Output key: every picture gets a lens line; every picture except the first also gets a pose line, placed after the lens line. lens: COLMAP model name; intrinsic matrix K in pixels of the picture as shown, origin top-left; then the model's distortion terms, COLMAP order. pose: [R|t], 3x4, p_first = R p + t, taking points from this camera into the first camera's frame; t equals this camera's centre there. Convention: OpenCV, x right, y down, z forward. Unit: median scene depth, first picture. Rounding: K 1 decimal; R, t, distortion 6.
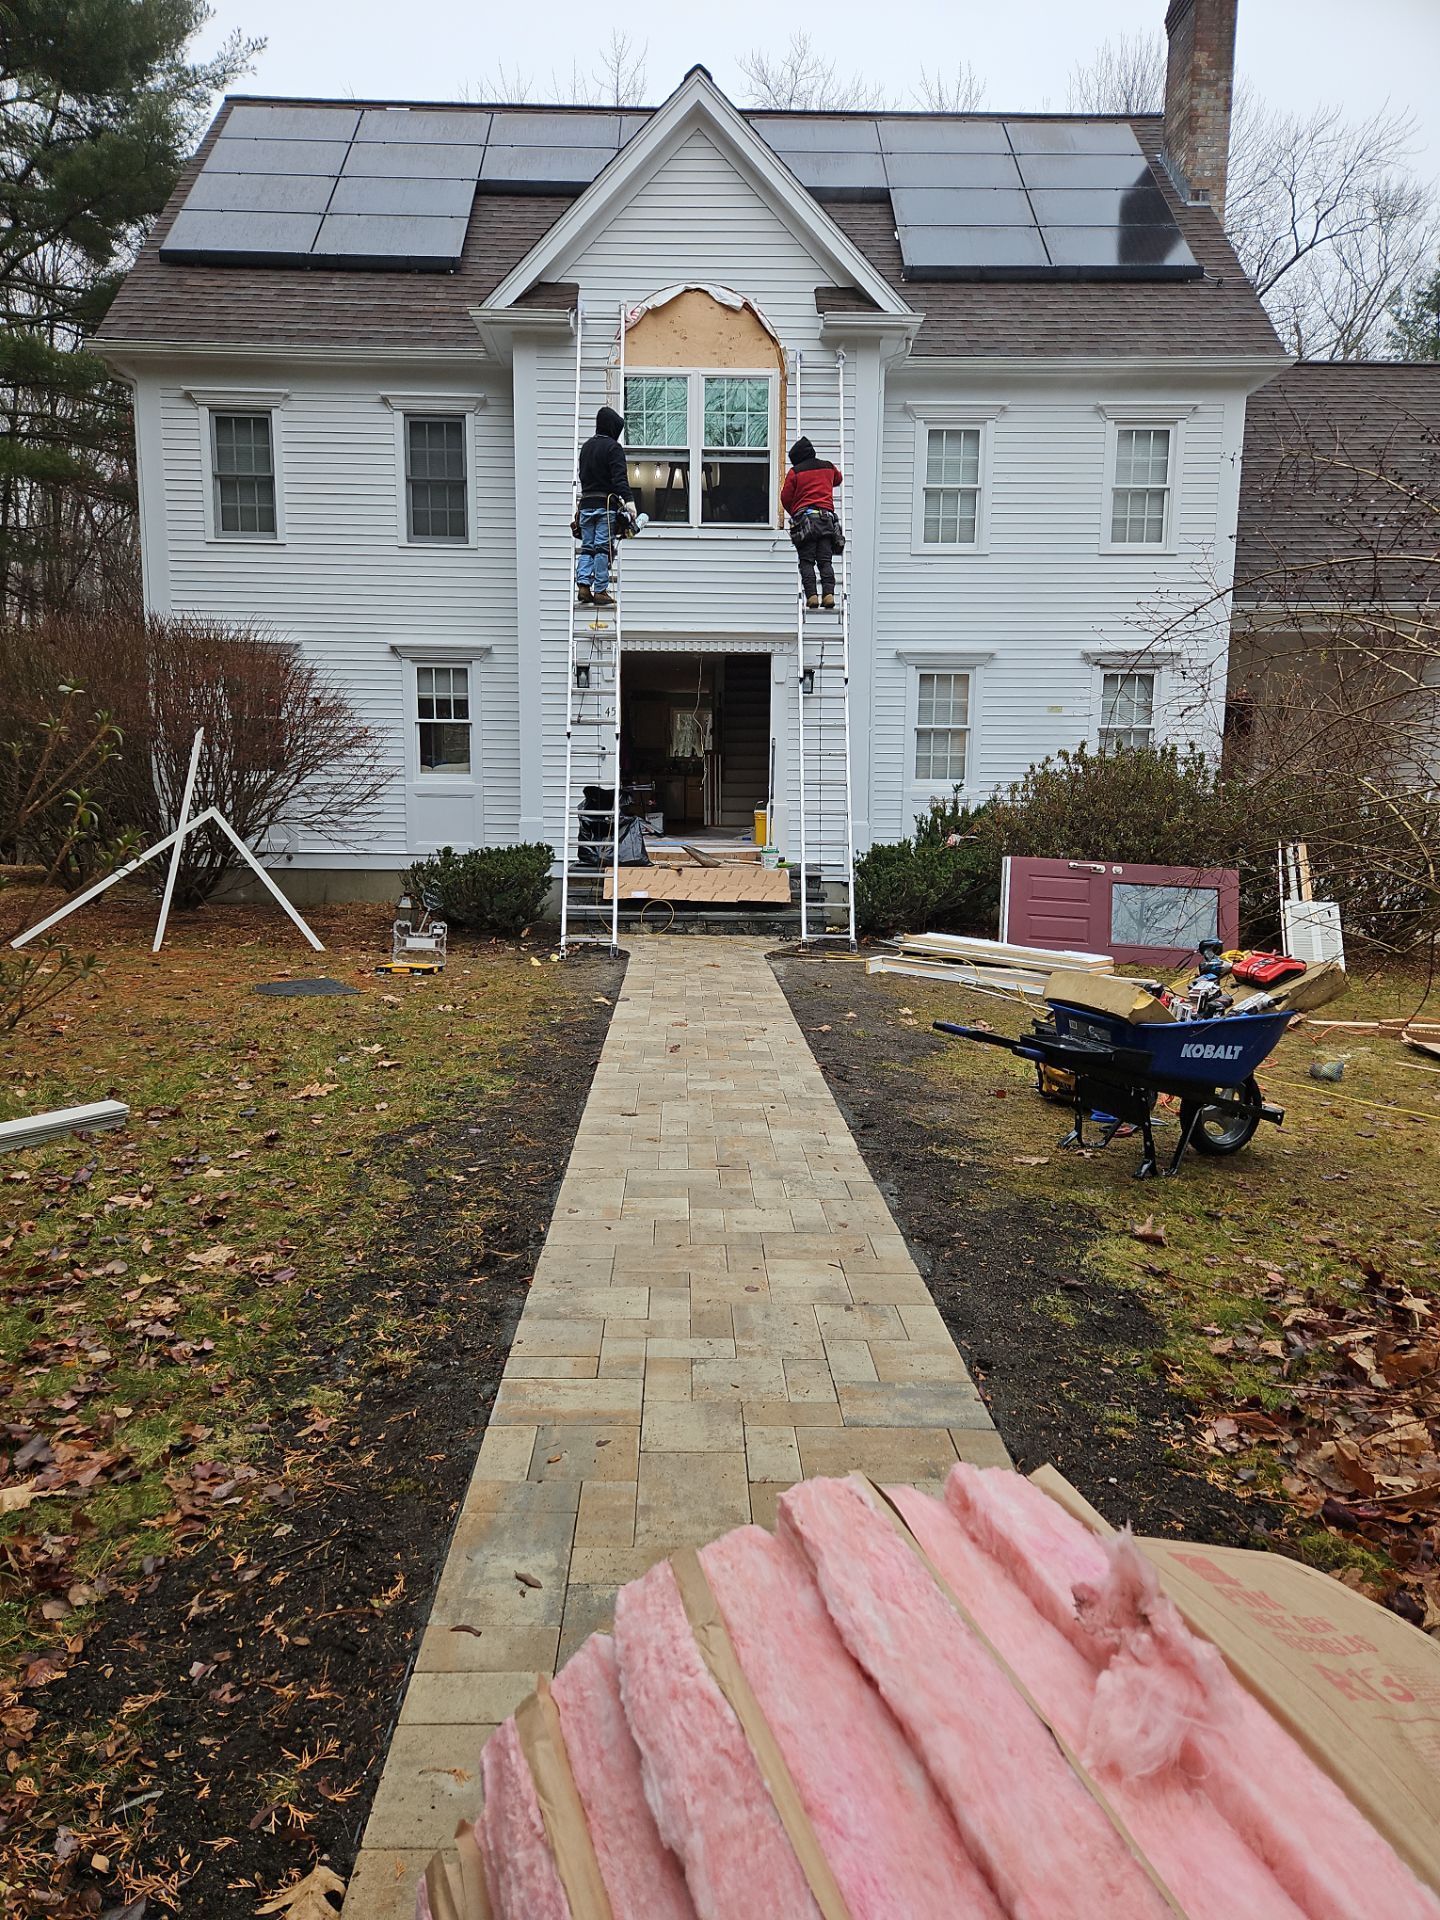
lens RADIAL K [[1269.4, 0, 709.2], [0, 1269.4, 972.3], [0, 0, 1]] dist [0.067473, -0.052932]
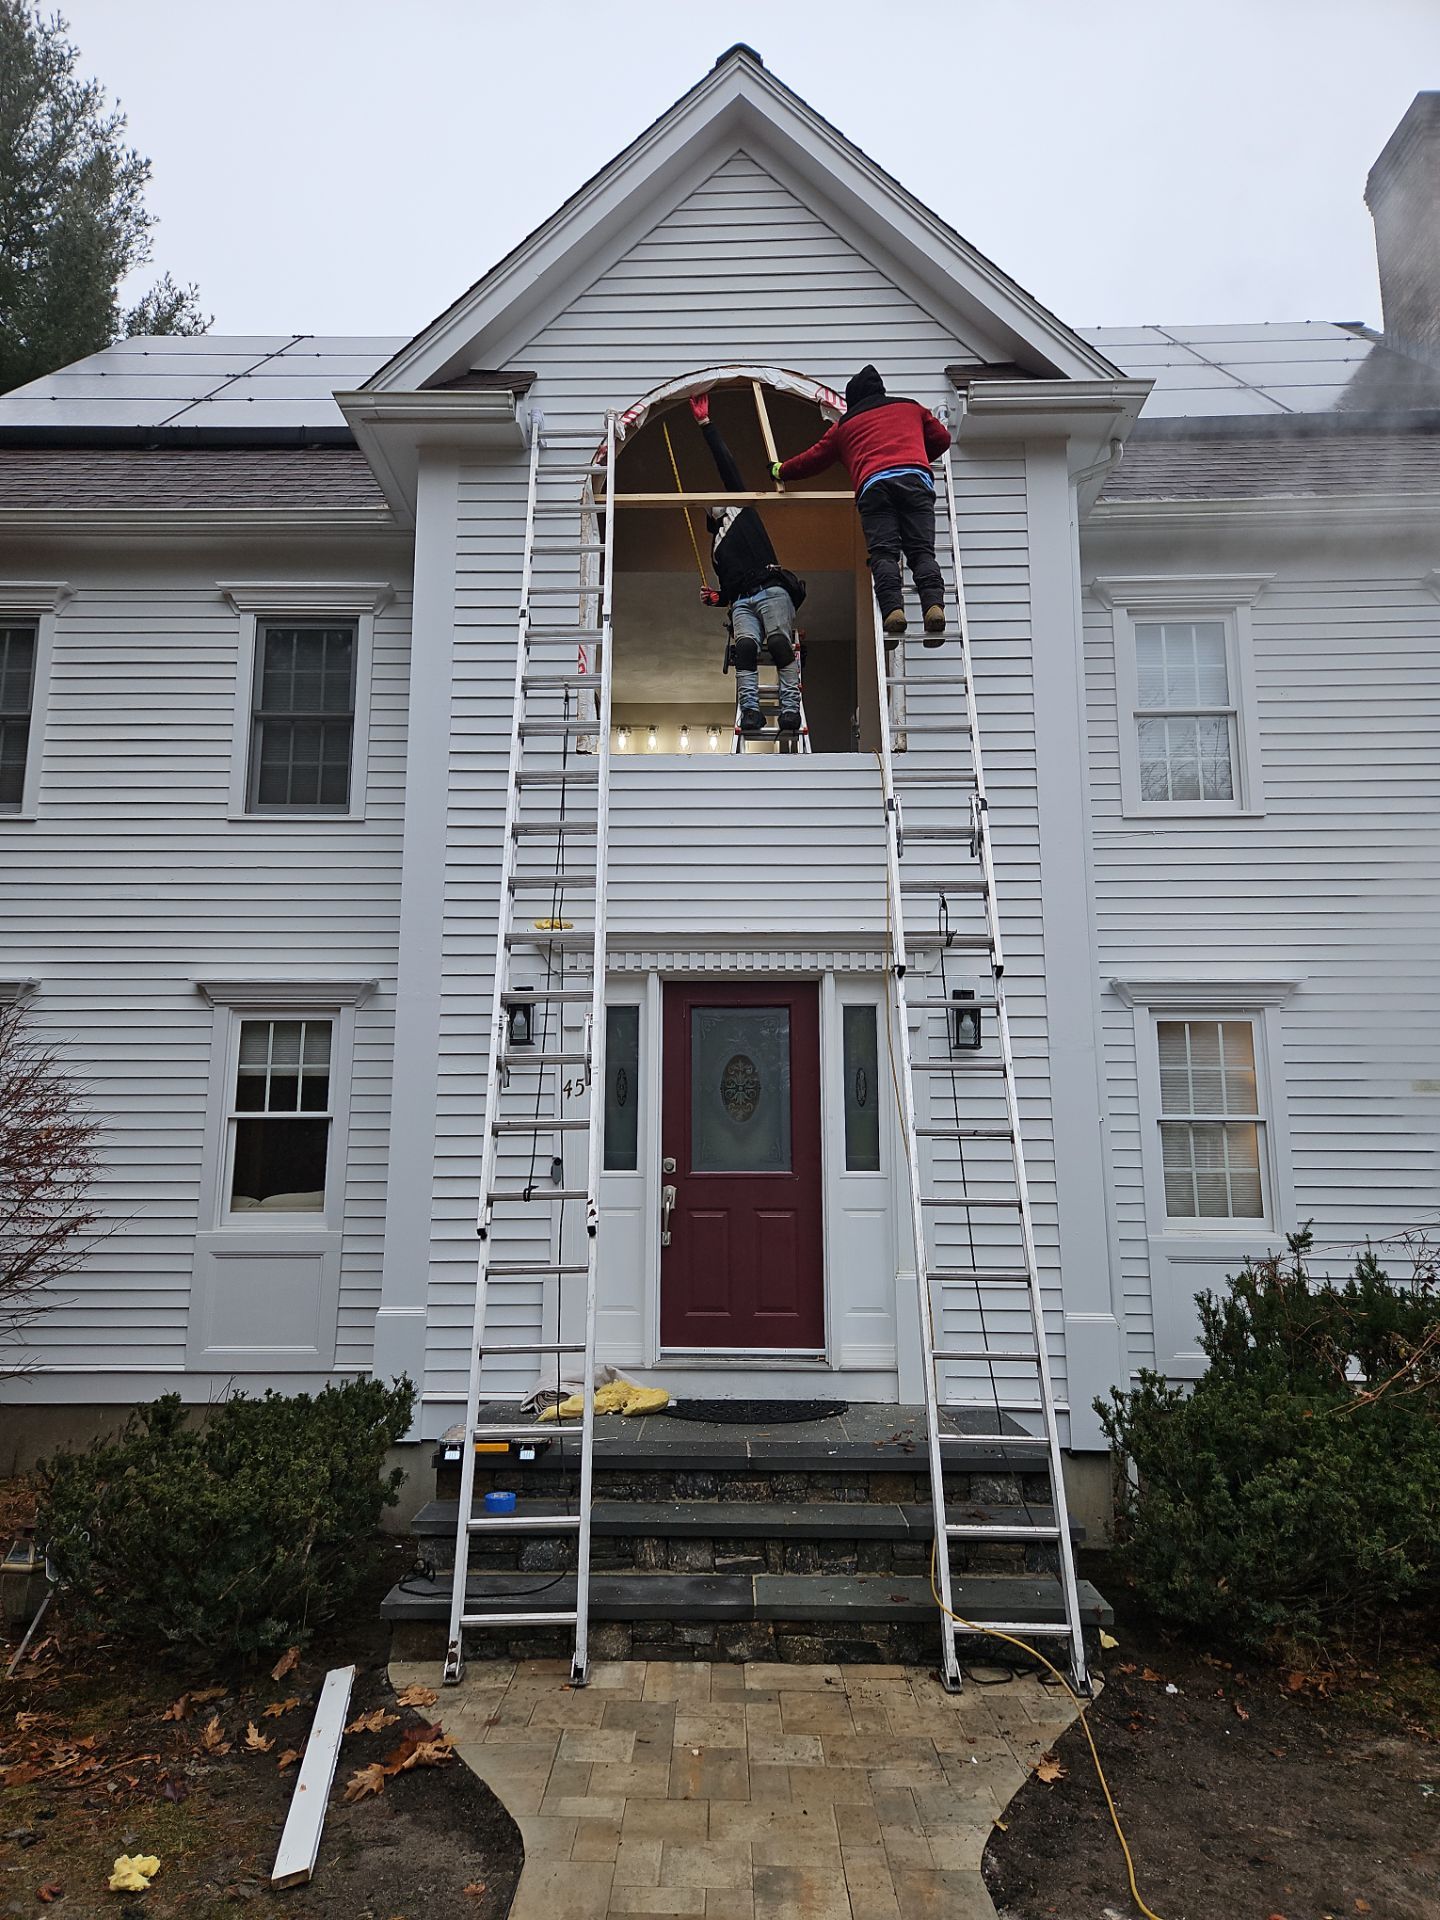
lens RADIAL K [[1269.4, 0, 710.8], [0, 1269.4, 972.9], [0, 0, 1]] dist [0.067473, -0.052932]
pose [[0.999184, -0.013101, -0.038202, -0.003610], [0.000493, 0.949807, -0.312837, -0.086226], [0.040383, 0.312563, 0.949038, 0.484633]]
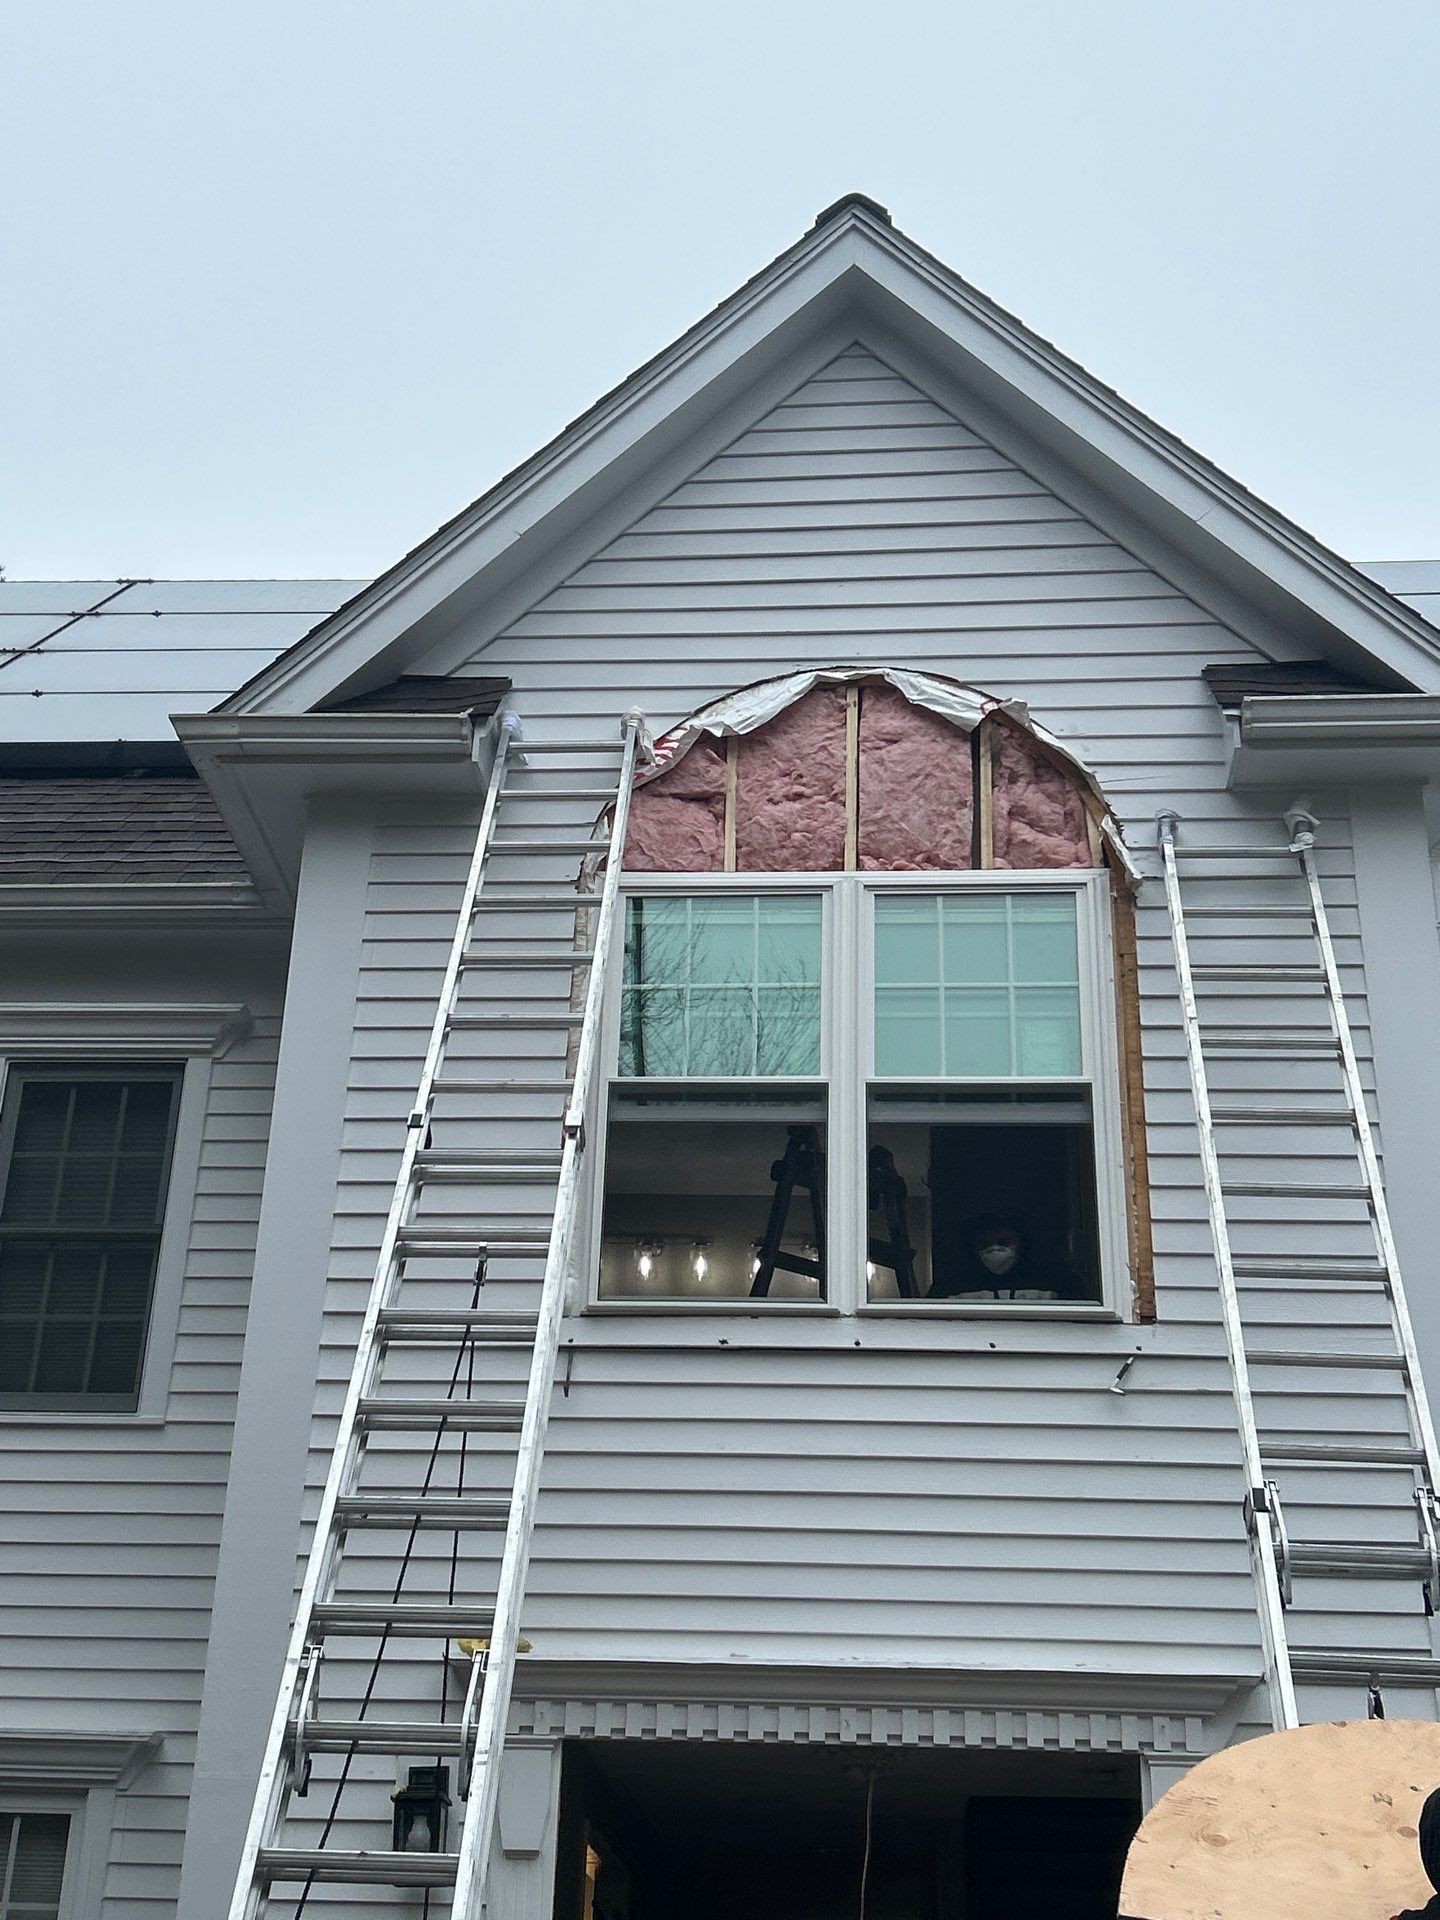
lens RADIAL K [[2452.7, 0, 679.4], [0, 2452.7, 981.5], [0, 0, 1]] dist [0.066391, 0.000000]
pose [[0.995001, -0.018122, -0.098204, 0.006919], [-0.039561, 0.831404, -0.554259, -0.091246], [0.091692, 0.555373, 0.826531, 0.453040]]
